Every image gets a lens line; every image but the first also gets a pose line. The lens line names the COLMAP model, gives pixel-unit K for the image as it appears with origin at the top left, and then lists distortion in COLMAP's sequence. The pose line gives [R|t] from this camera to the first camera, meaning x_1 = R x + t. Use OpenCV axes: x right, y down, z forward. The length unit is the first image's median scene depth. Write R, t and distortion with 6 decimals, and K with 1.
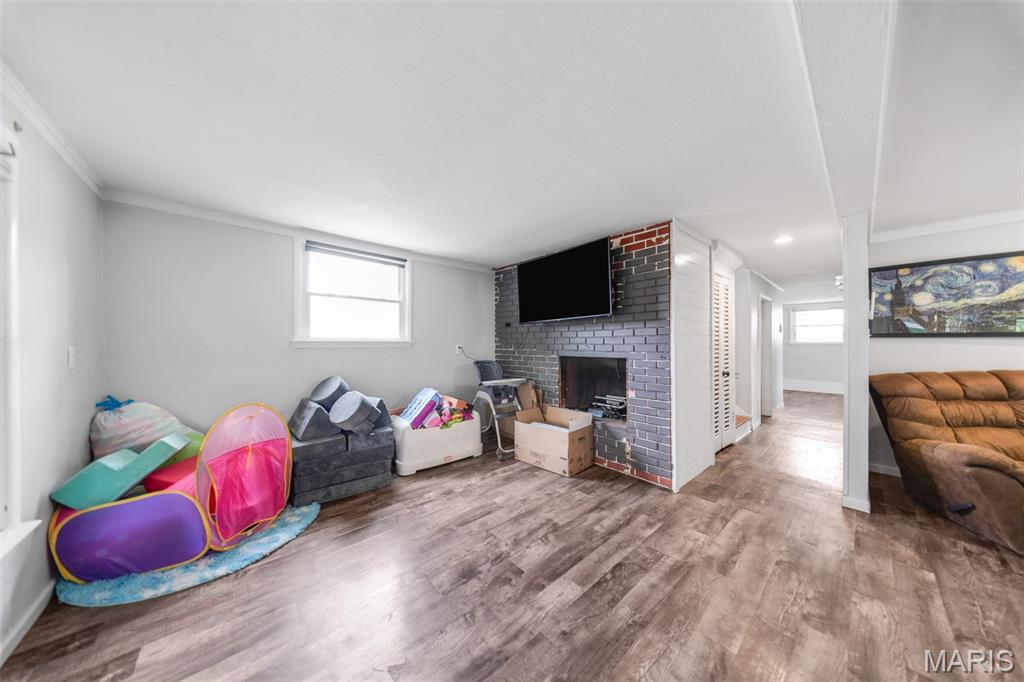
lens RADIAL K [[311.4, 0, 516.9], [0, 311.4, 344.8], [0, 0, 1]] dist [-0.000731, -0.000089]
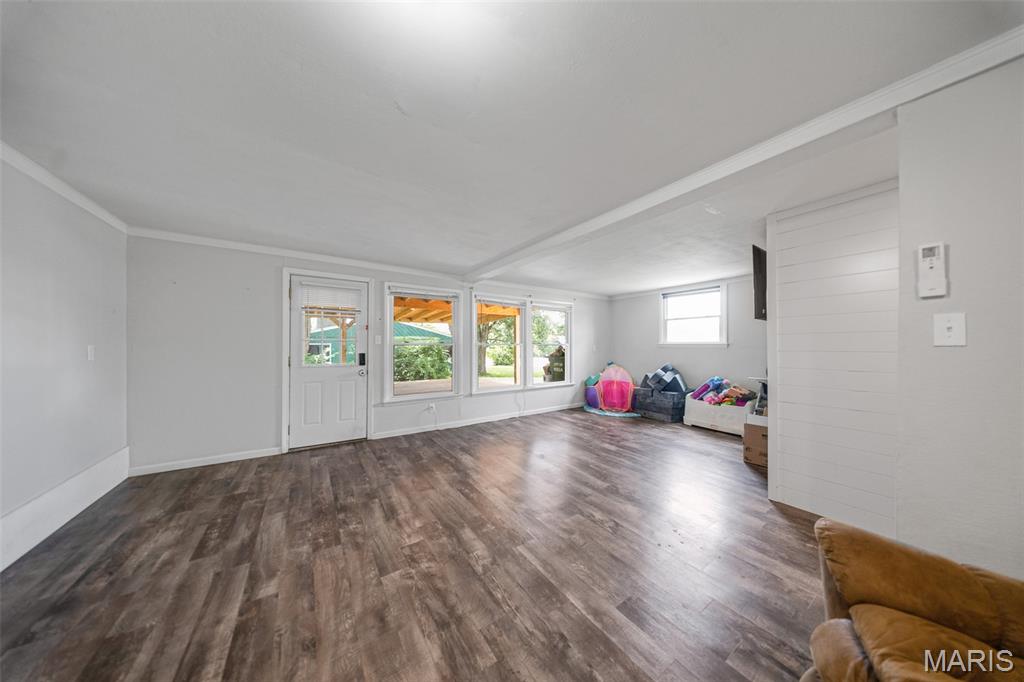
lens RADIAL K [[297.8, 0, 505.1], [0, 297.8, 334.9], [0, 0, 1]] dist [-0.003591, -0.000120]
pose [[-0.159495, -0.039248, -0.986418, 2.016515], [-0.003515, 0.999226, -0.039190, 0.010989], [0.987193, -0.002784, -0.159509, 0.438465]]
